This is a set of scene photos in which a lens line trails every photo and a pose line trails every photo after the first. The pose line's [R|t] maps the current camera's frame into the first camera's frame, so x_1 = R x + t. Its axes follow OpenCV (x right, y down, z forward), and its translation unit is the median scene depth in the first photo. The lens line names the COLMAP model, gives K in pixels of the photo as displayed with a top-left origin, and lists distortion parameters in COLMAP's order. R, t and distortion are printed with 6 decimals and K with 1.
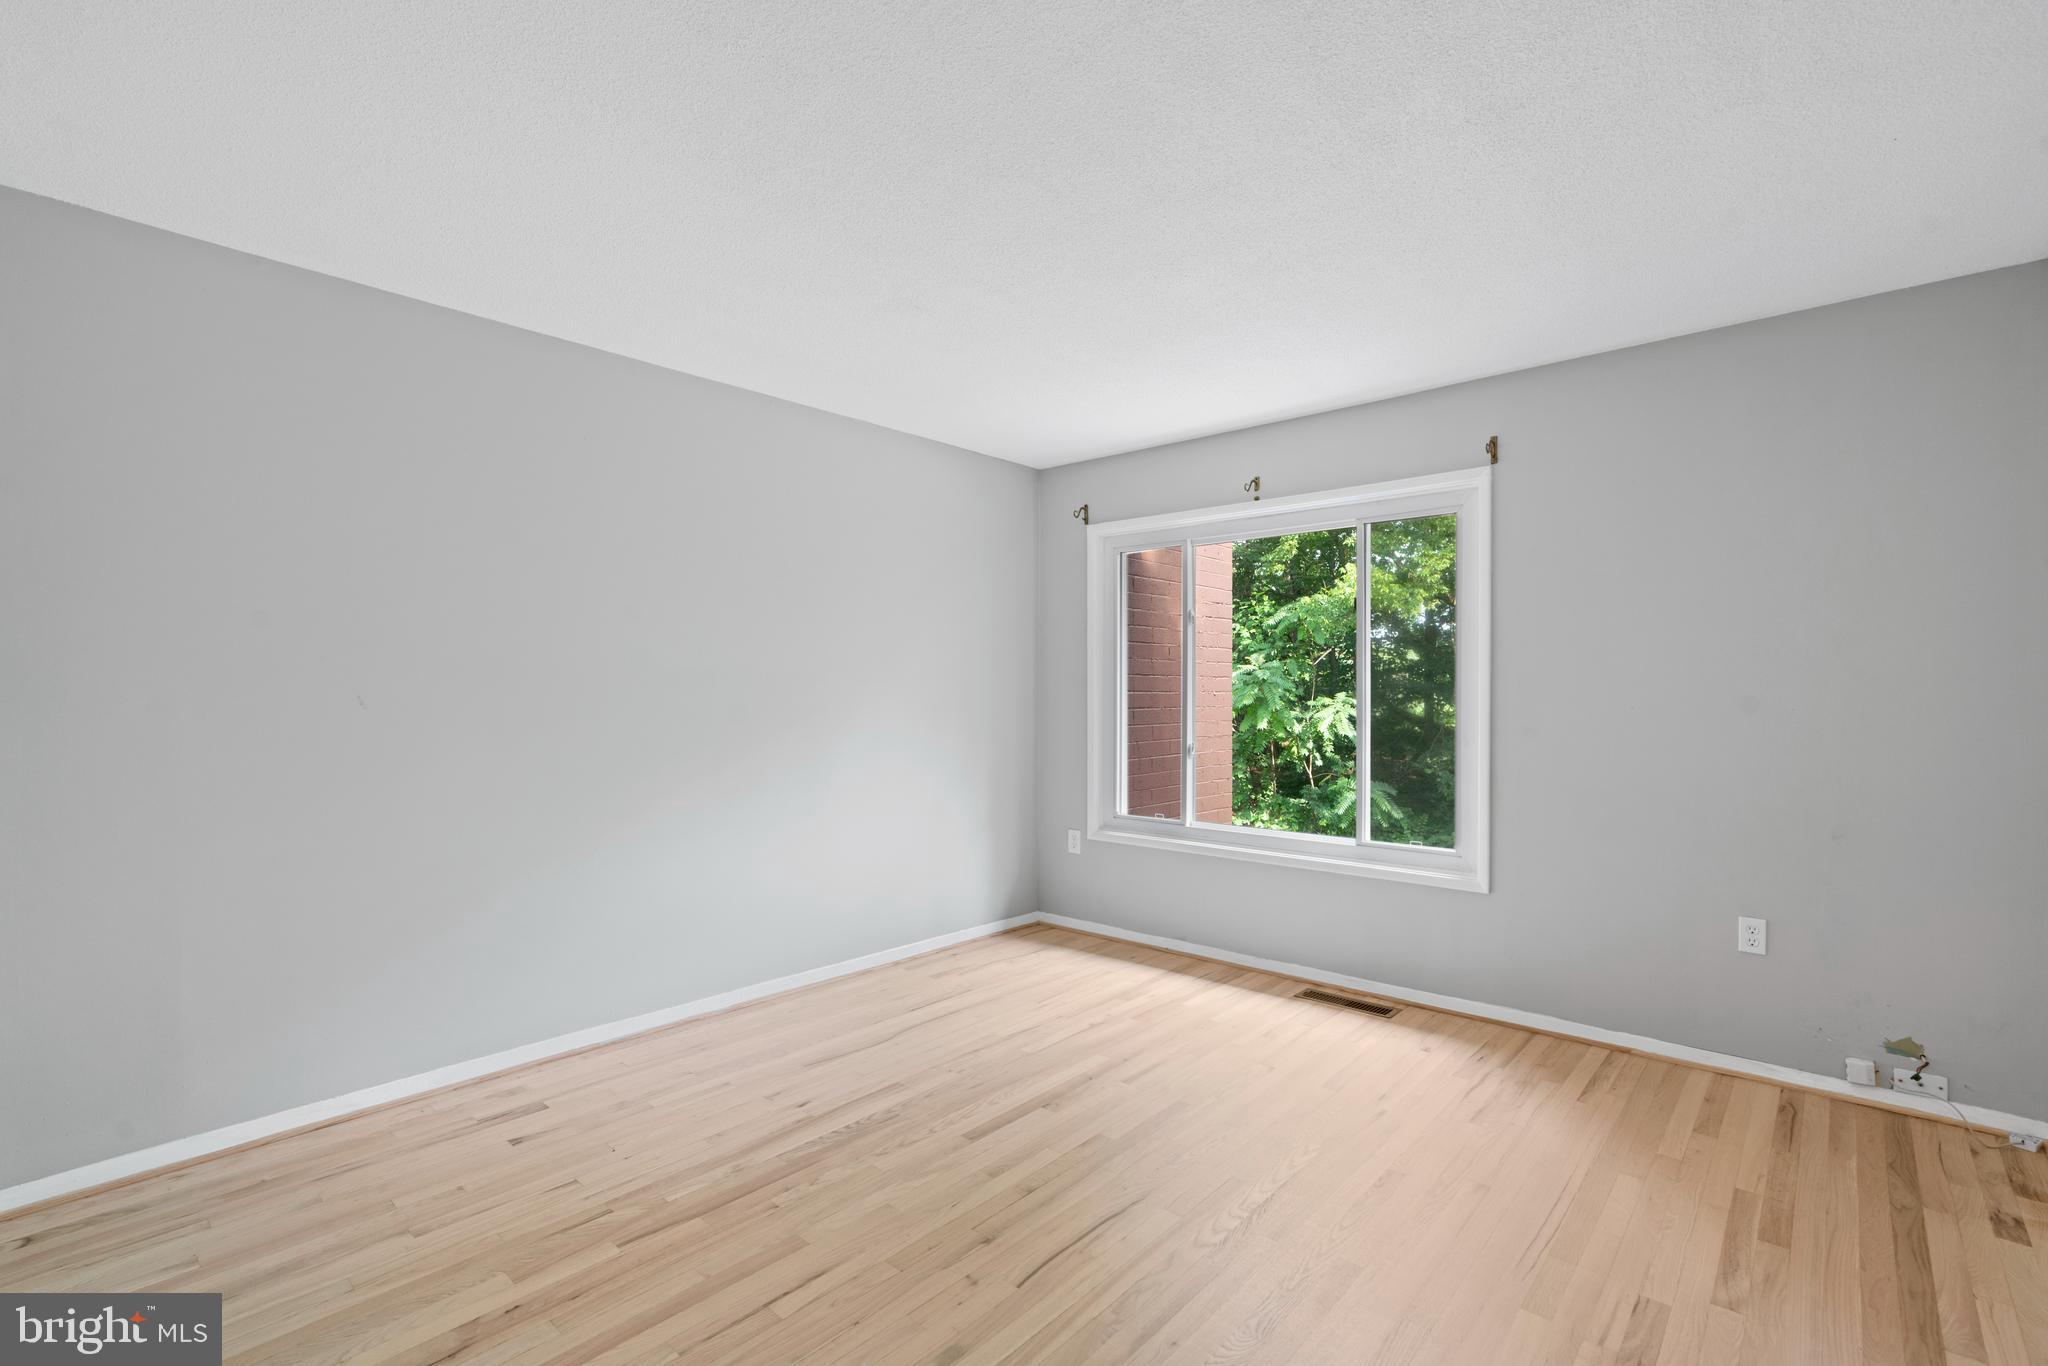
lens RADIAL K [[911.5, 0, 1024.0], [0, 911.5, 683.0], [0, 0, 1]] dist [-0.010330, 0.001051]
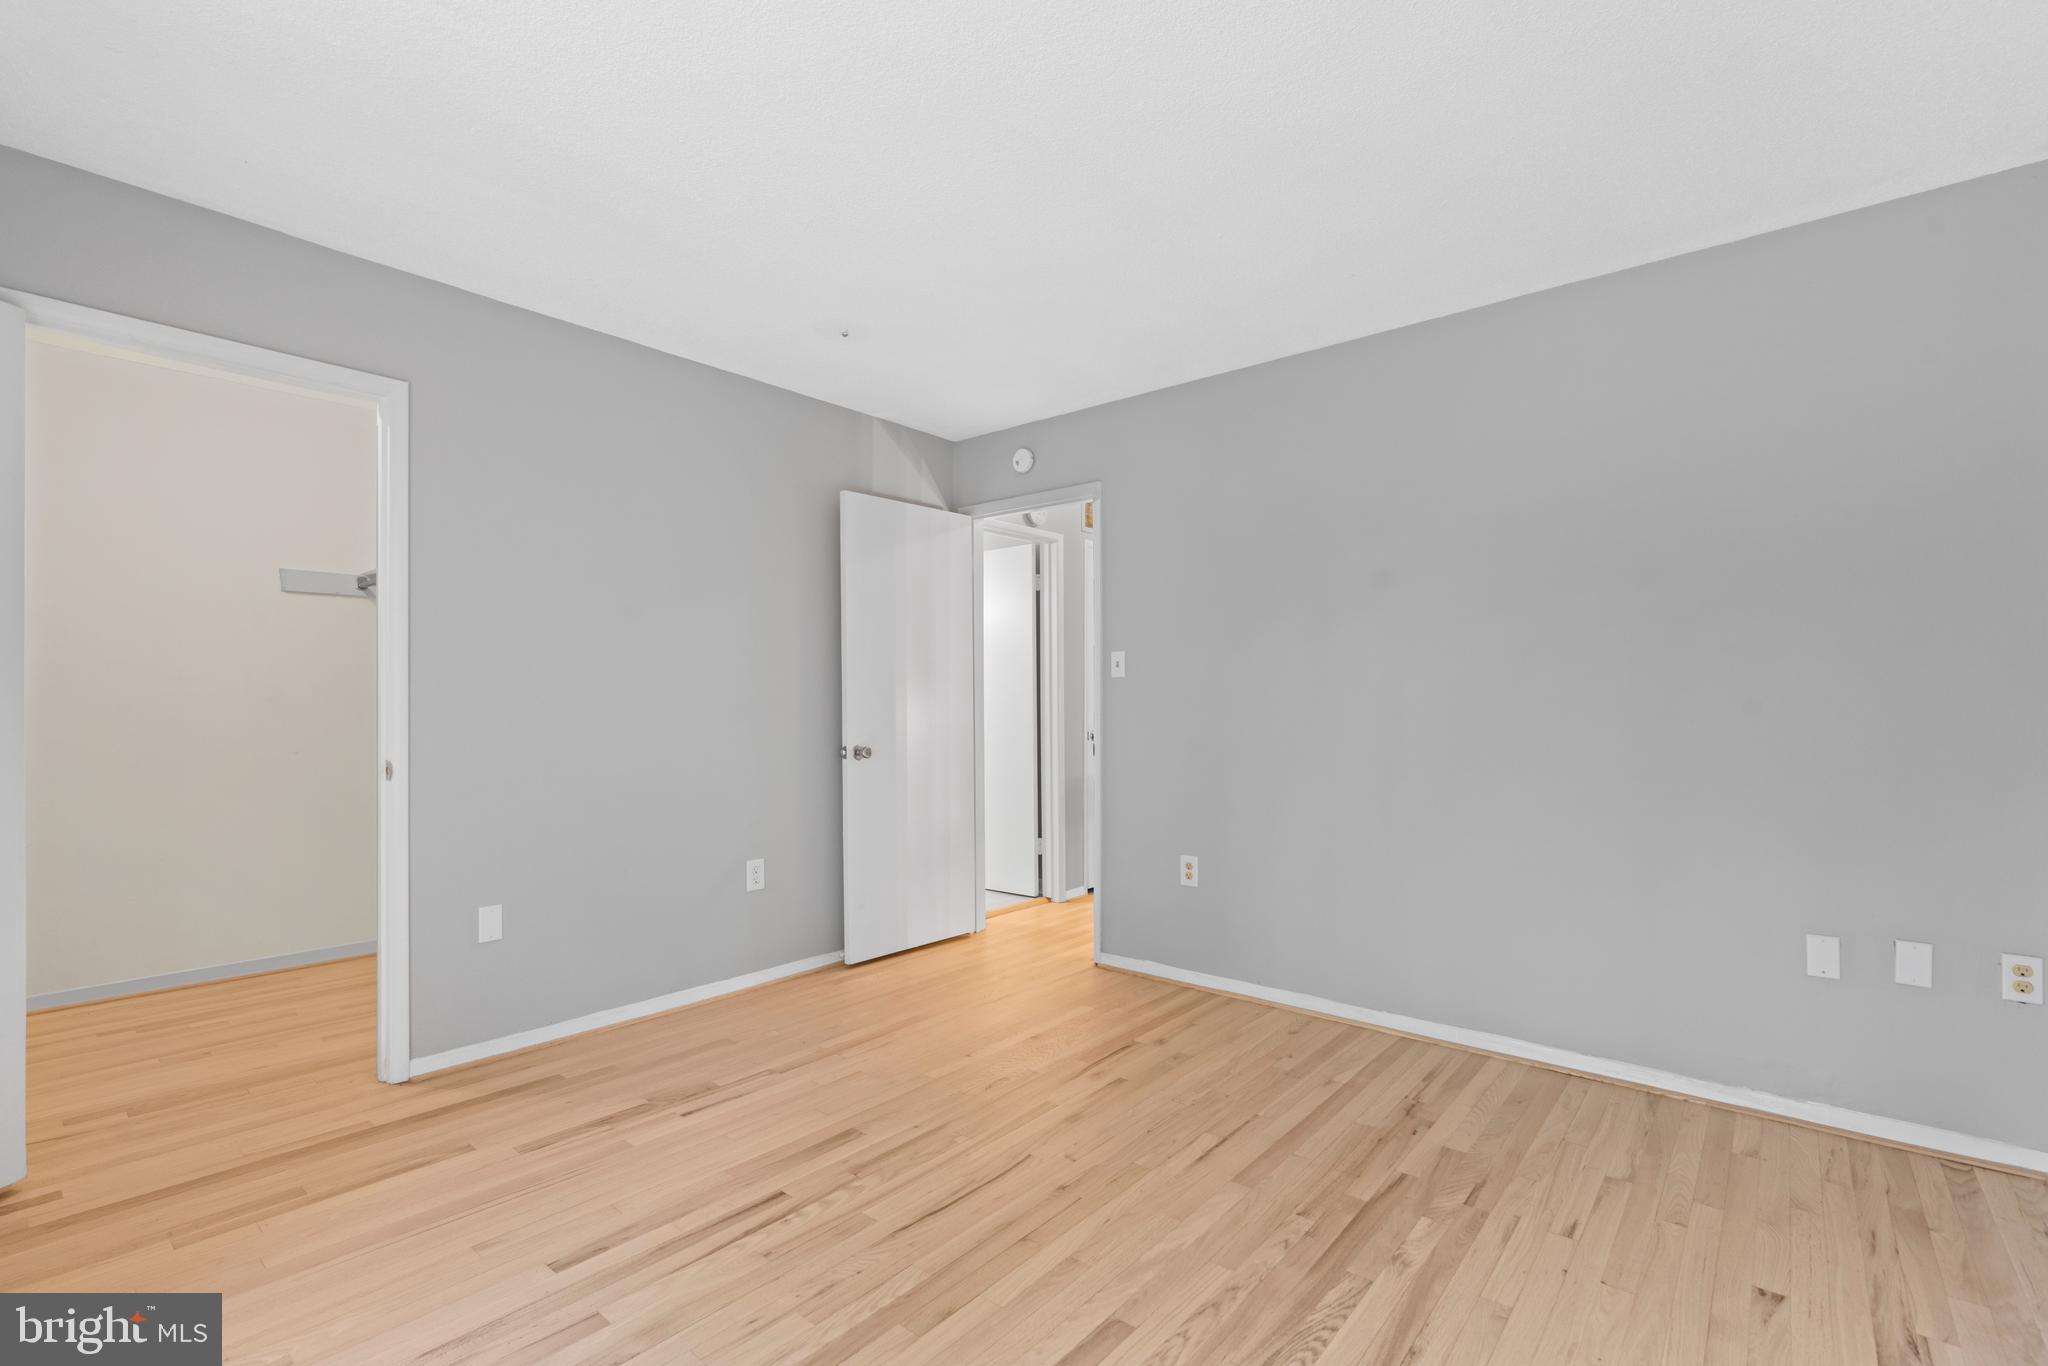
lens RADIAL K [[925.3, 0, 1029.7], [0, 925.3, 698.8], [0, 0, 1]] dist [-0.014017, 0.006164]
pose [[-0.999292, 0.000543, -0.037627, 0.023095], [0.000901, 0.999954, -0.009506, 0.042640], [0.037620, -0.009533, -0.999247, 1.274759]]
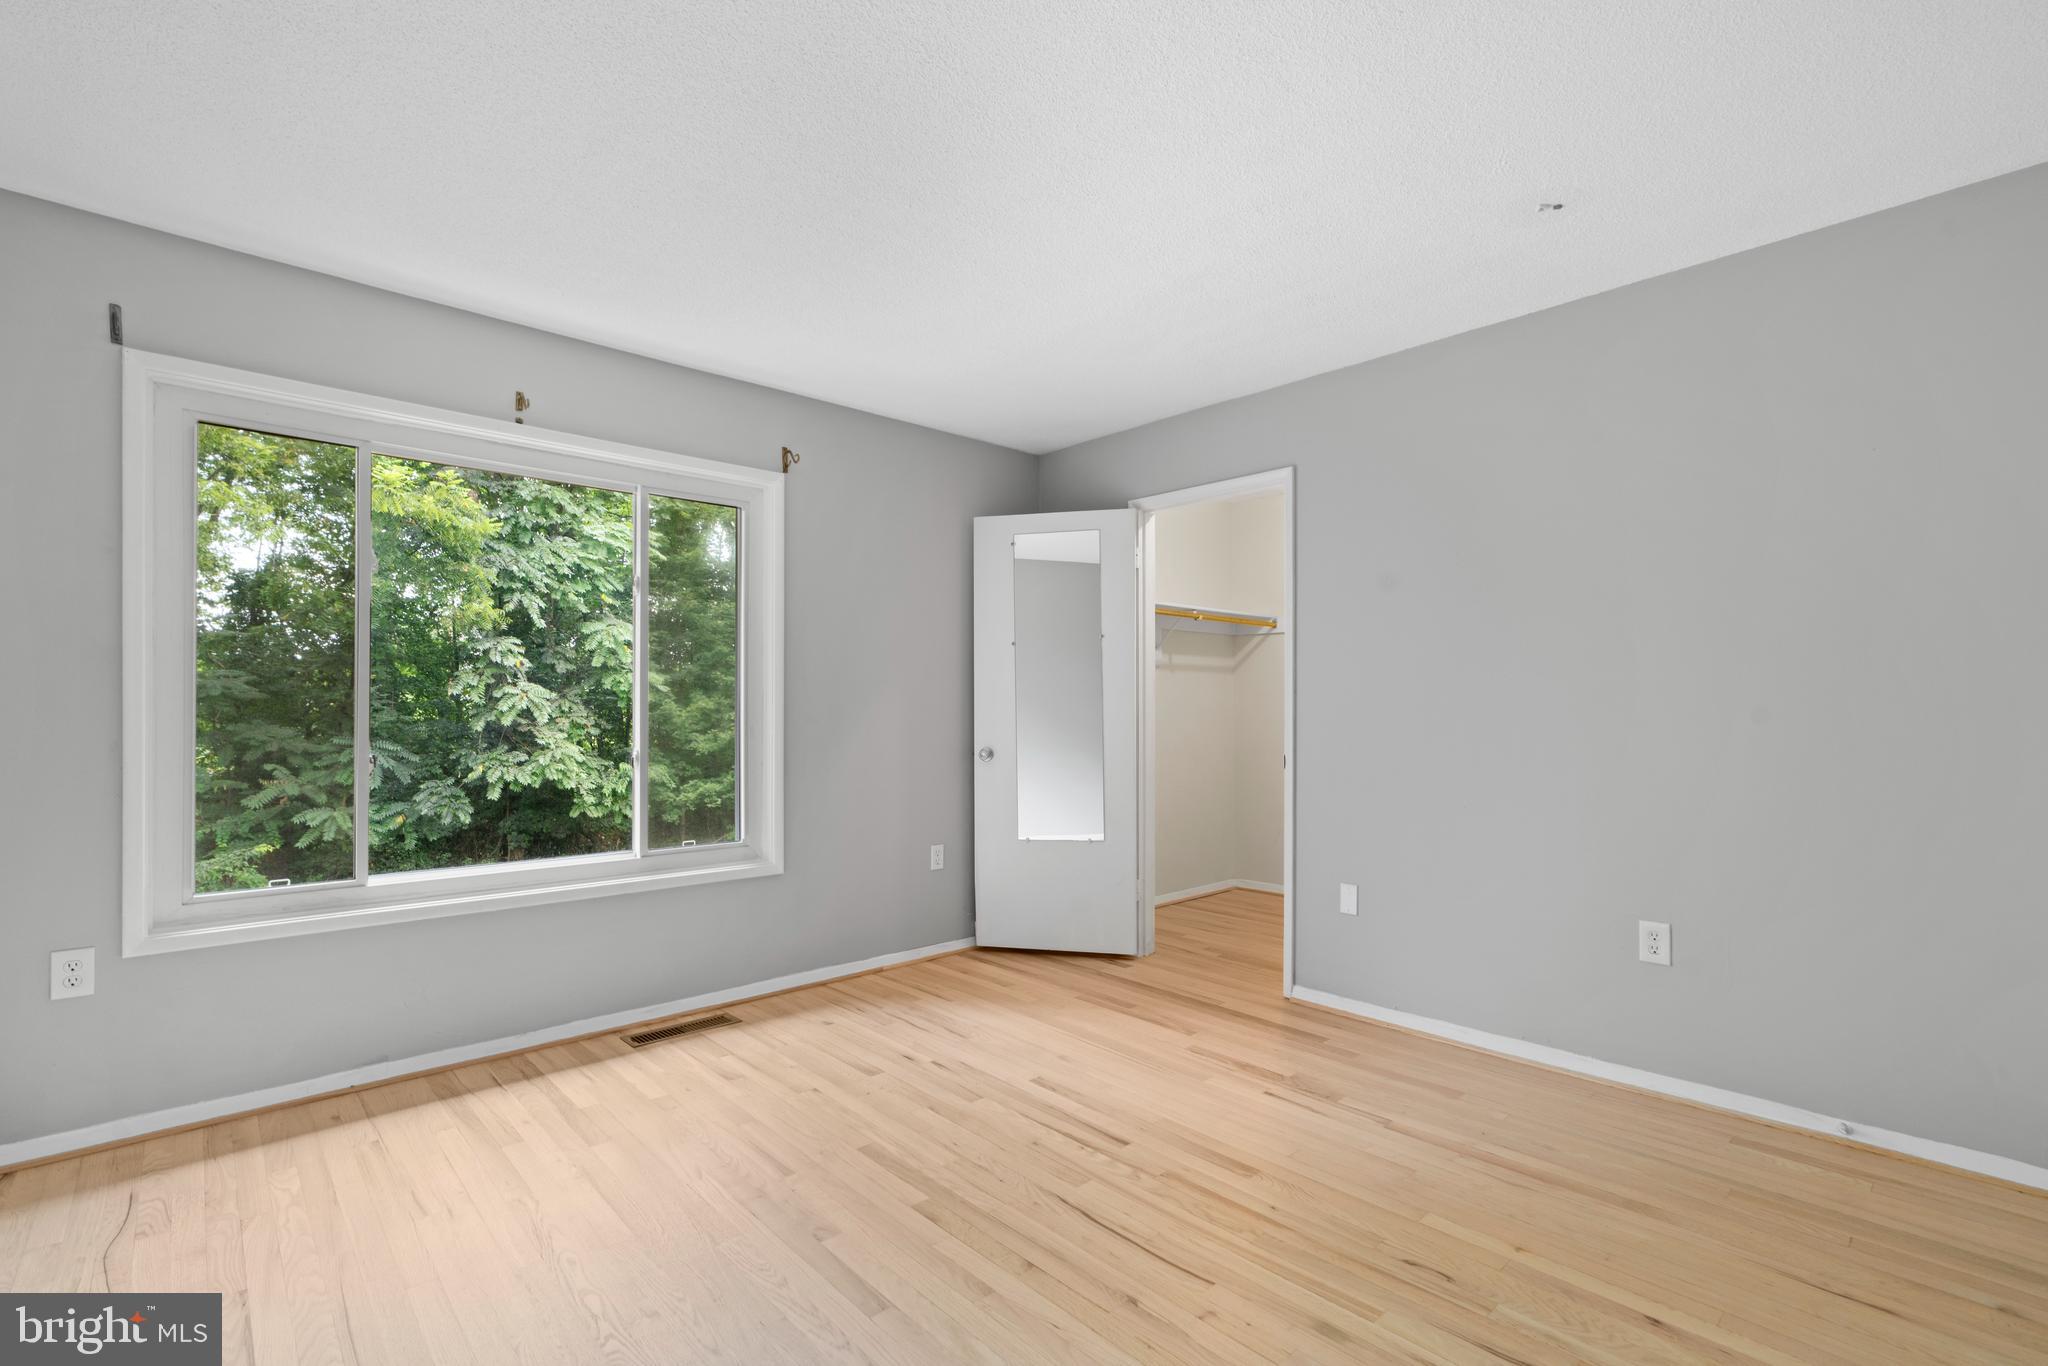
lens RADIAL K [[925.3, 0, 1029.7], [0, 925.3, 698.8], [0, 0, 1]] dist [-0.014017, 0.006164]
pose [[0.090373, 0.012063, 0.995835, -0.567272], [-0.008178, 0.999902, -0.011370, 0.038050], [-0.995874, -0.007116, 0.090463, 0.635398]]
